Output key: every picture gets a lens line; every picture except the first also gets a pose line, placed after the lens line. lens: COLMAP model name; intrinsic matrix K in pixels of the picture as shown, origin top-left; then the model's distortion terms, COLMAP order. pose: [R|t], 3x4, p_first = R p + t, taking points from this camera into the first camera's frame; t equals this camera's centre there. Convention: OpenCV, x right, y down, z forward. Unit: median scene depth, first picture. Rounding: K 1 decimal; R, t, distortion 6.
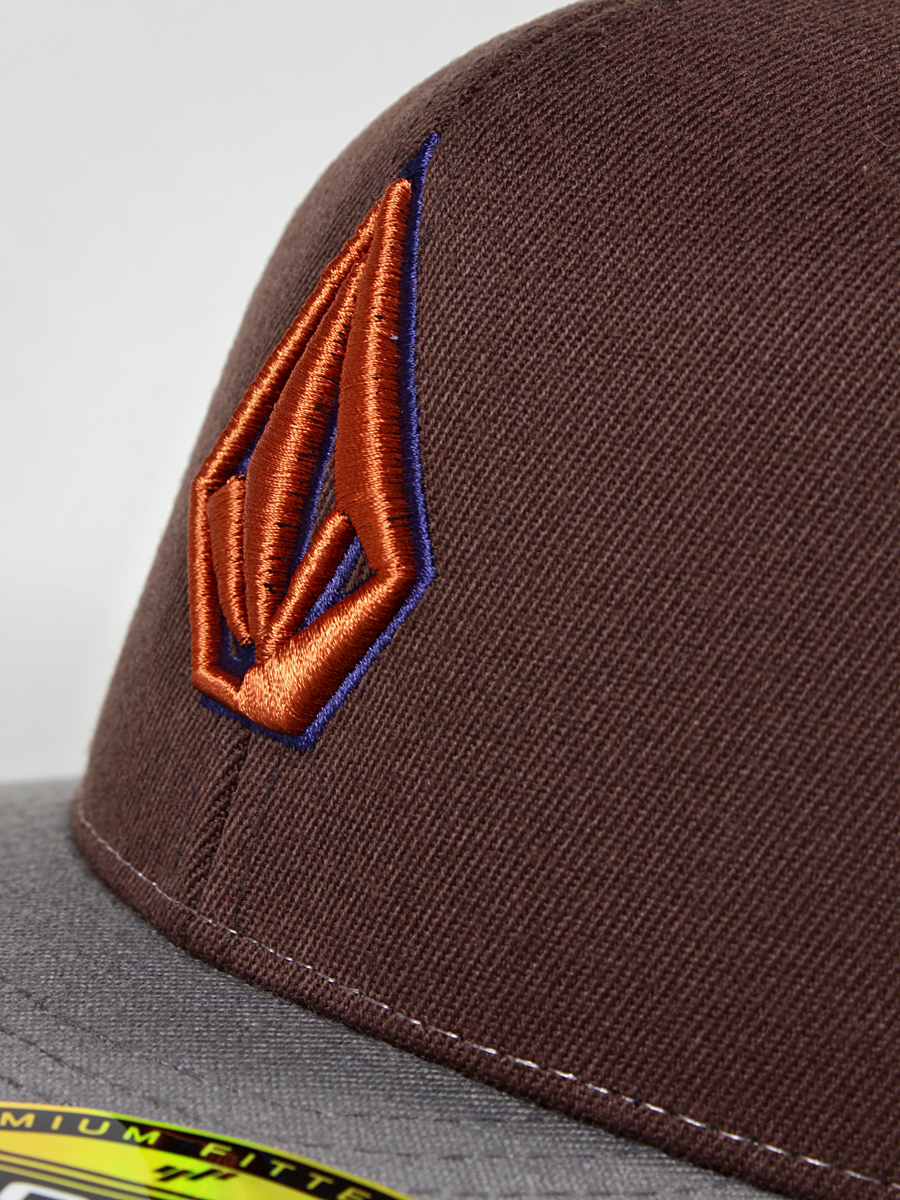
lens RADIAL K [[3698.1, 0, 450.0], [0, 3698.1, 600.0], [0, 0, 1]] dist [0.144909, 1.317358]
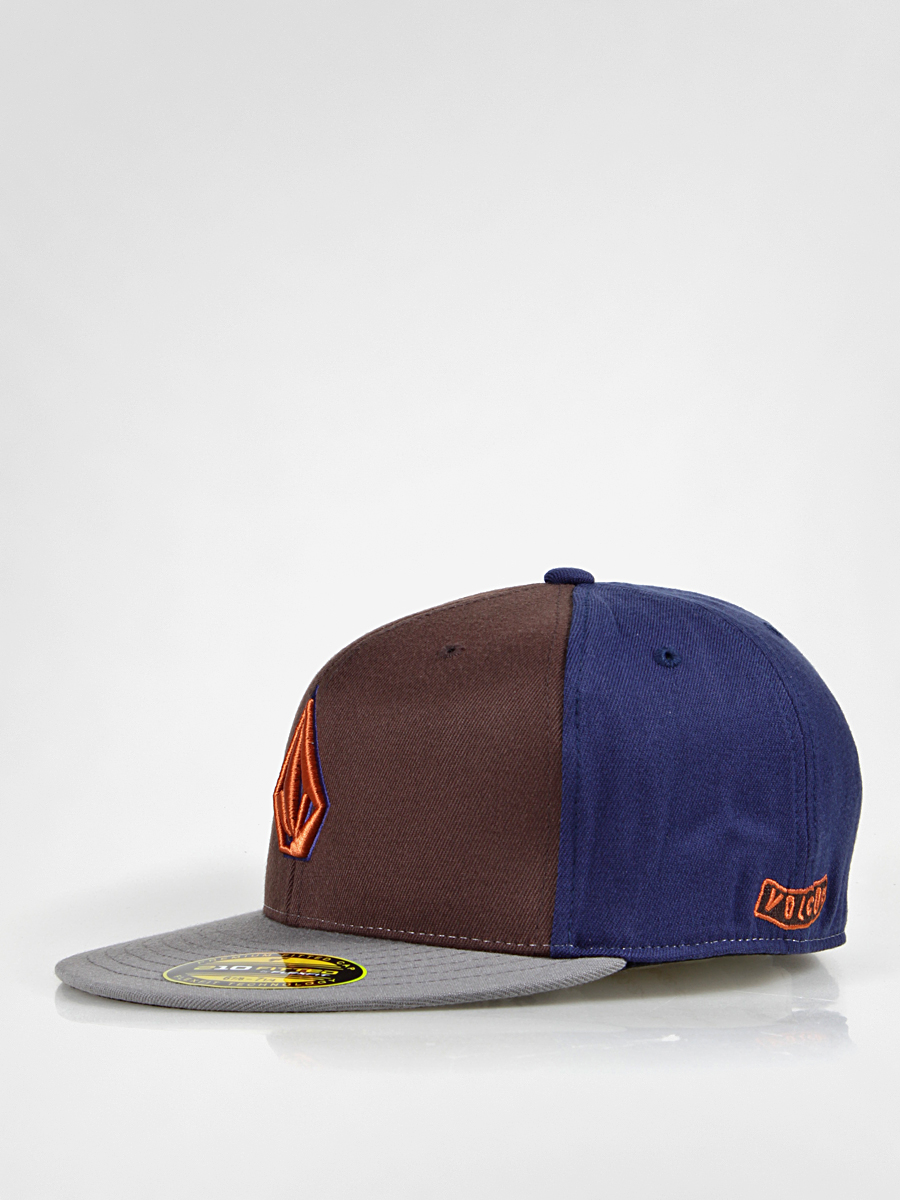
lens RADIAL K [[3698.1, 0, 450.0], [0, 3698.1, 600.0], [0, 0, 1]] dist [0.144909, 1.317358]
pose [[0.978513, -0.174916, -0.109162, 0.531057], [0.161105, 0.979036, -0.124634, 0.262397], [0.128674, 0.104370, 0.986179, -2.544121]]
